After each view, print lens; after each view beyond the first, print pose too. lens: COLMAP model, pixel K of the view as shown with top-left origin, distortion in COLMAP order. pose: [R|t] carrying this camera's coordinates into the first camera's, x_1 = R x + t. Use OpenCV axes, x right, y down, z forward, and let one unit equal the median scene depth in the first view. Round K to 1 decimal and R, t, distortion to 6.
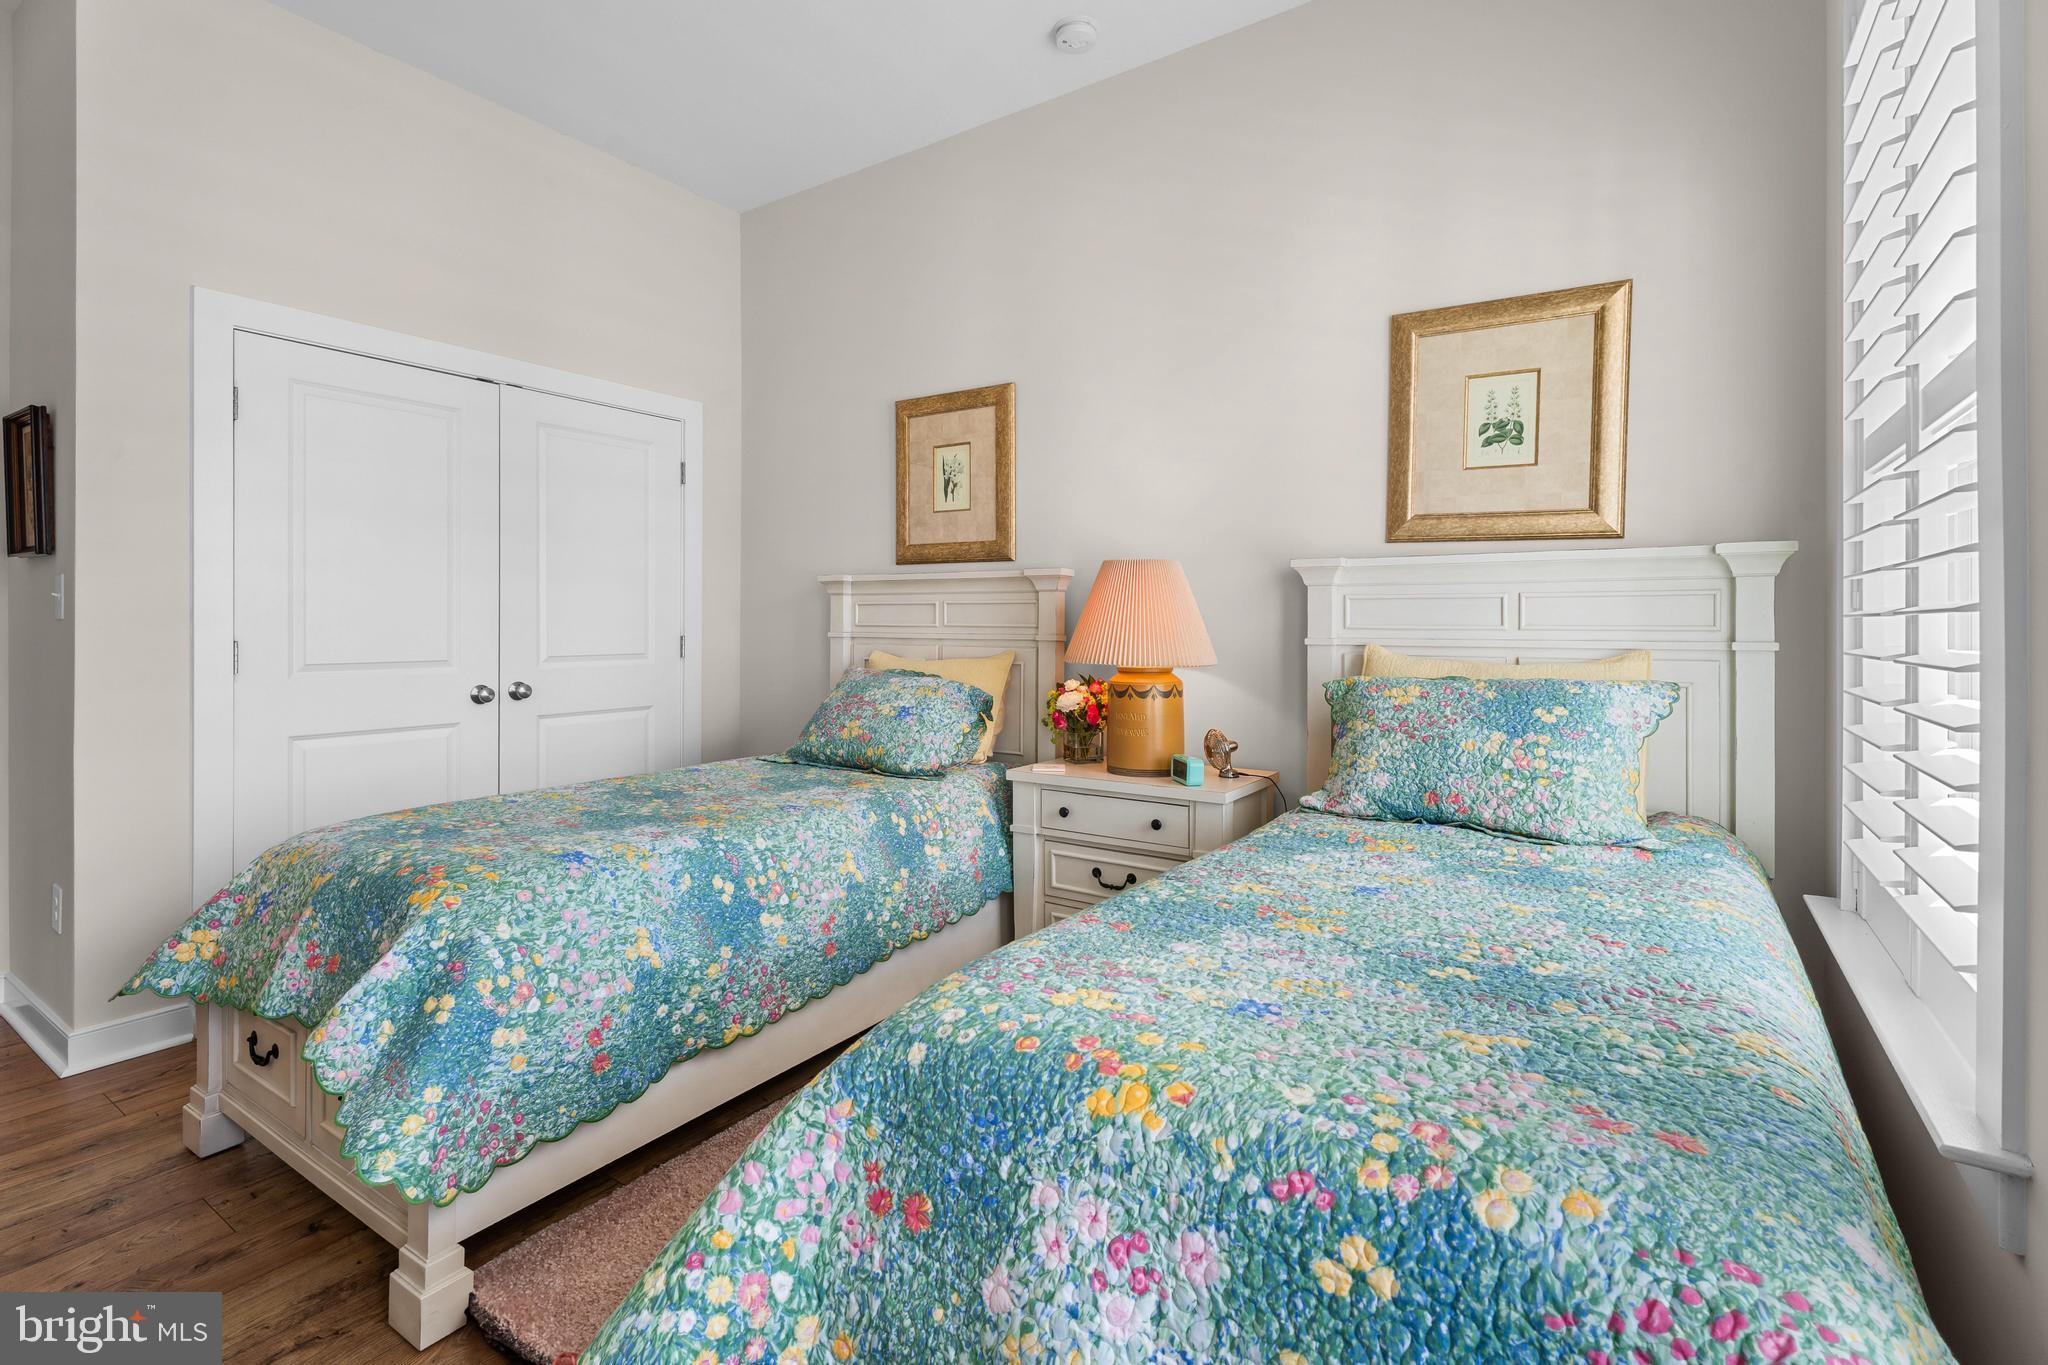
lens RADIAL K [[950.1, 0, 1034.0], [0, 950.1, 628.1], [0, 0, 1]] dist [0.002263, 0.000905]
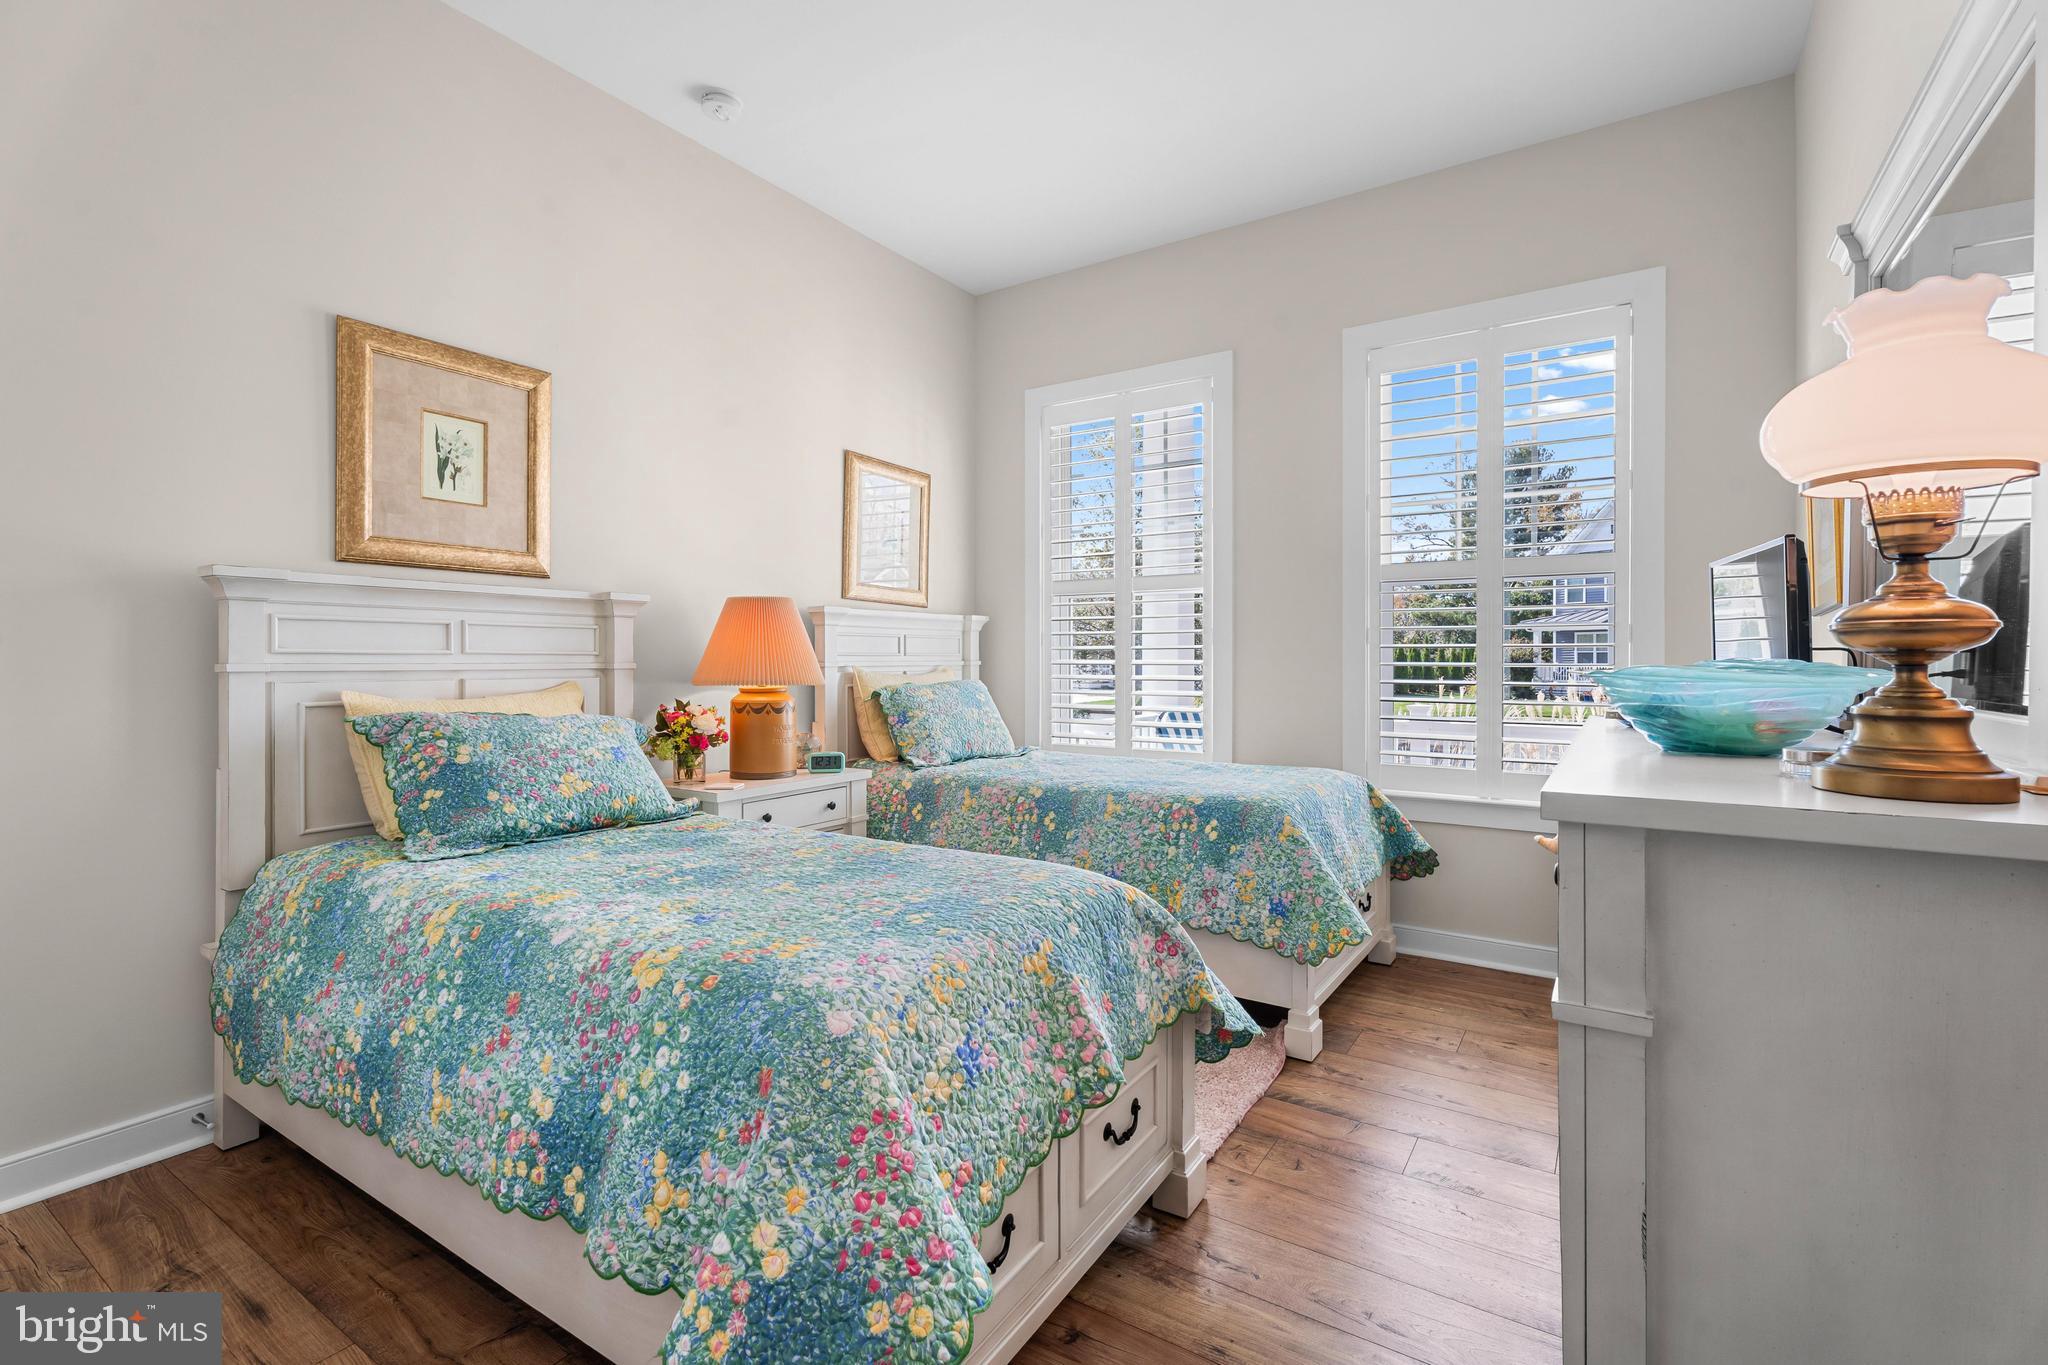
lens RADIAL K [[950.1, 0, 1004.8], [0, 950.1, 637.0], [0, 0, 1]] dist [0.002263, 0.000905]
pose [[-0.026487, 0.011112, 0.999587, -0.856211], [-0.004267, 0.999928, -0.011229, -0.008421], [-0.999640, -0.004563, -0.026437, 0.573549]]
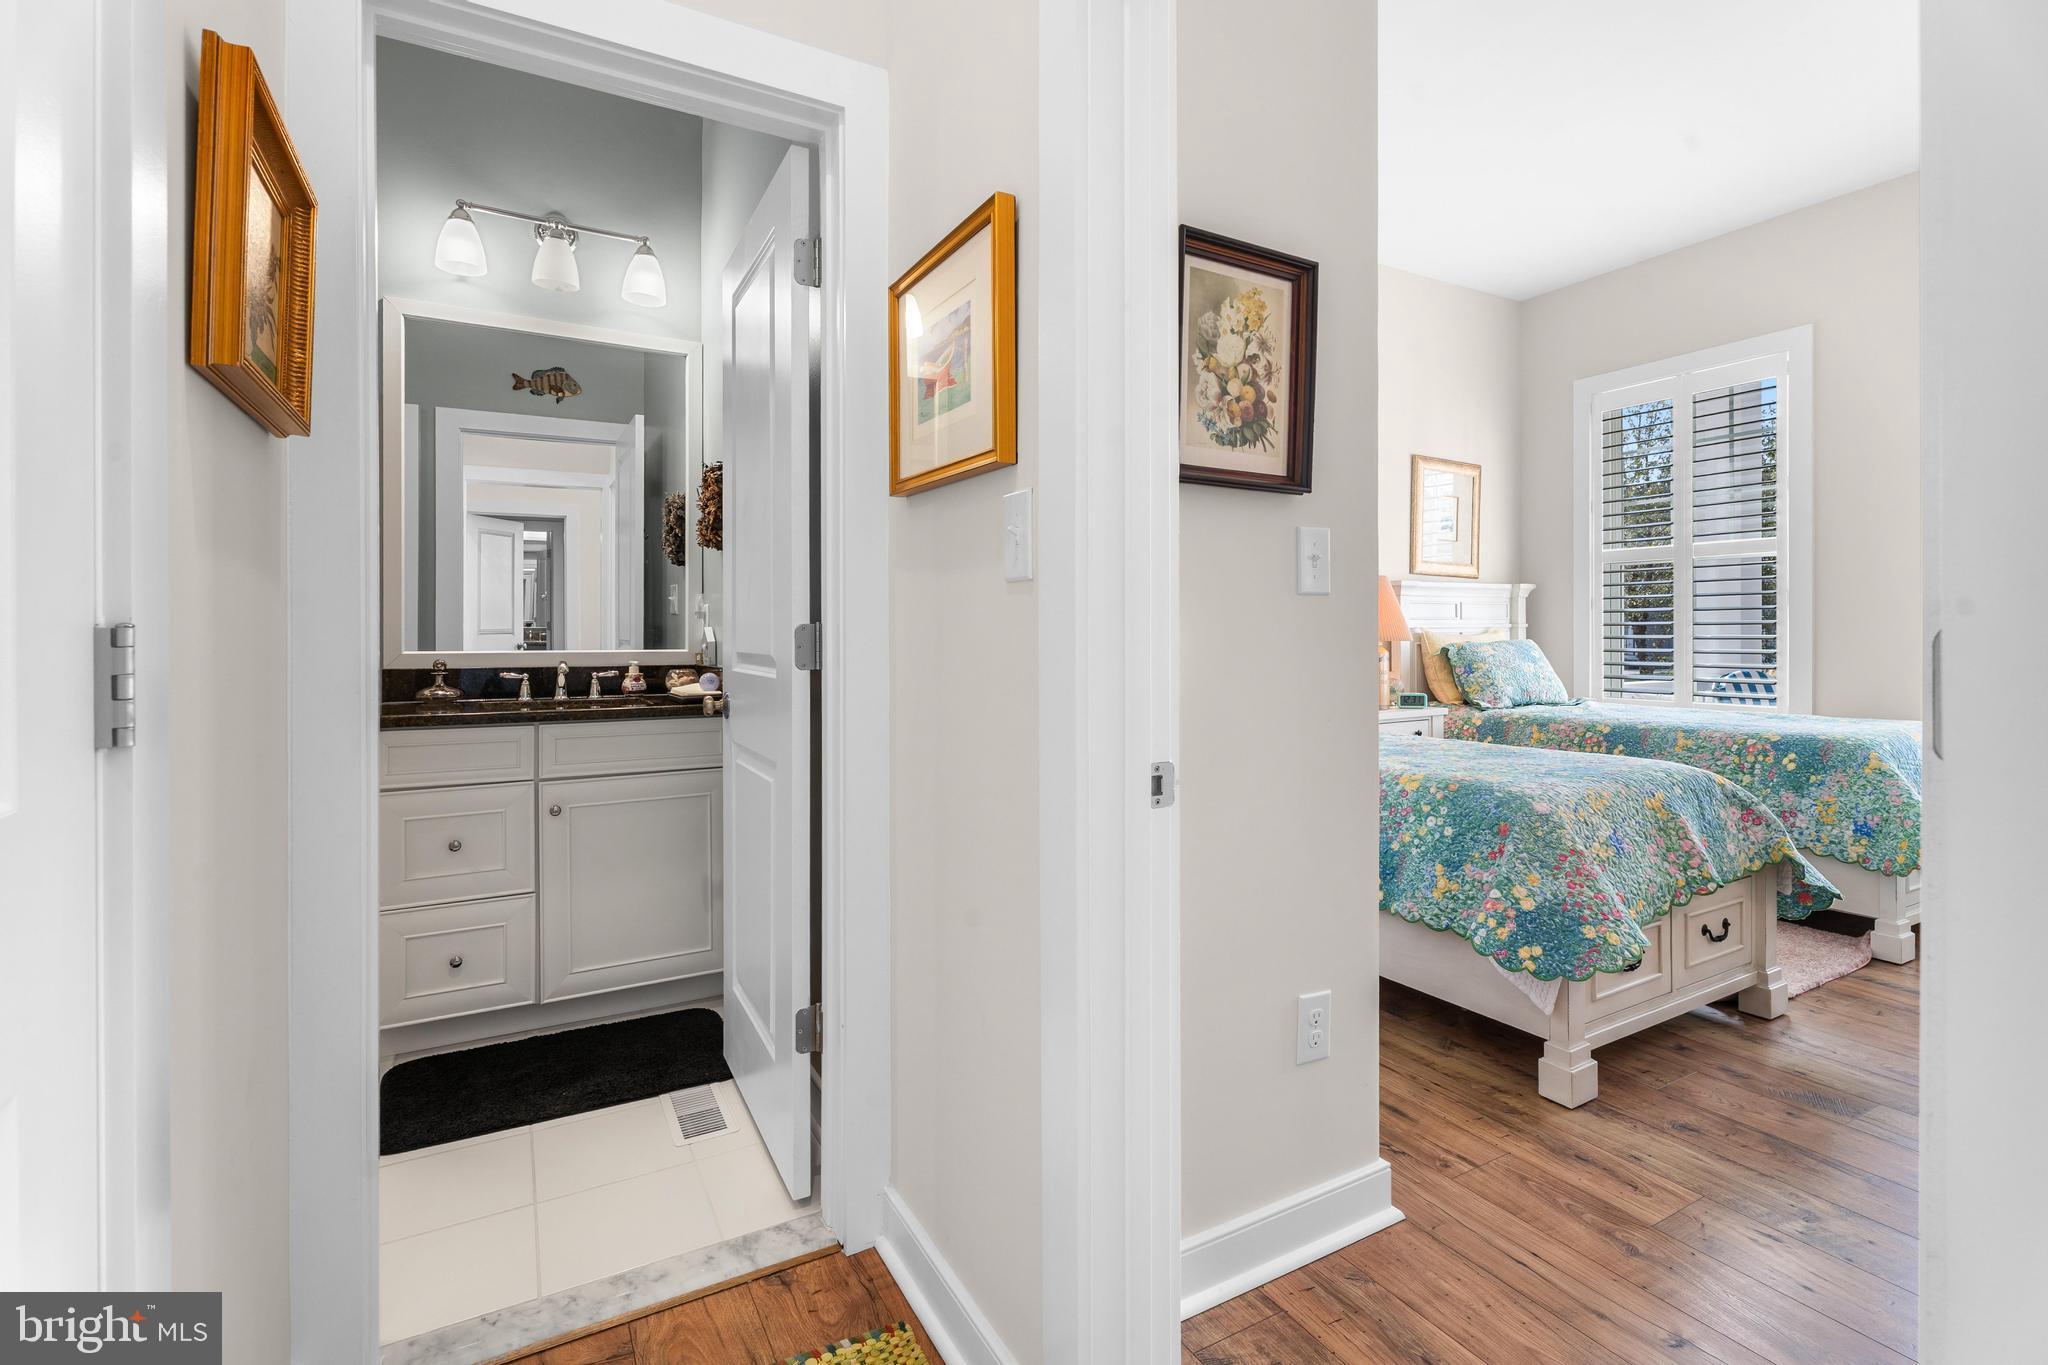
lens RADIAL K [[950.1, 0, 995.5], [0, 950.1, 629.2], [0, 0, 1]] dist [0.002263, 0.000905]
pose [[0.433450, -0.012122, 0.901096, -1.257572], [0.008965, 0.999918, 0.009139, -0.002205], [-0.901133, 0.004117, 0.433523, 0.679359]]
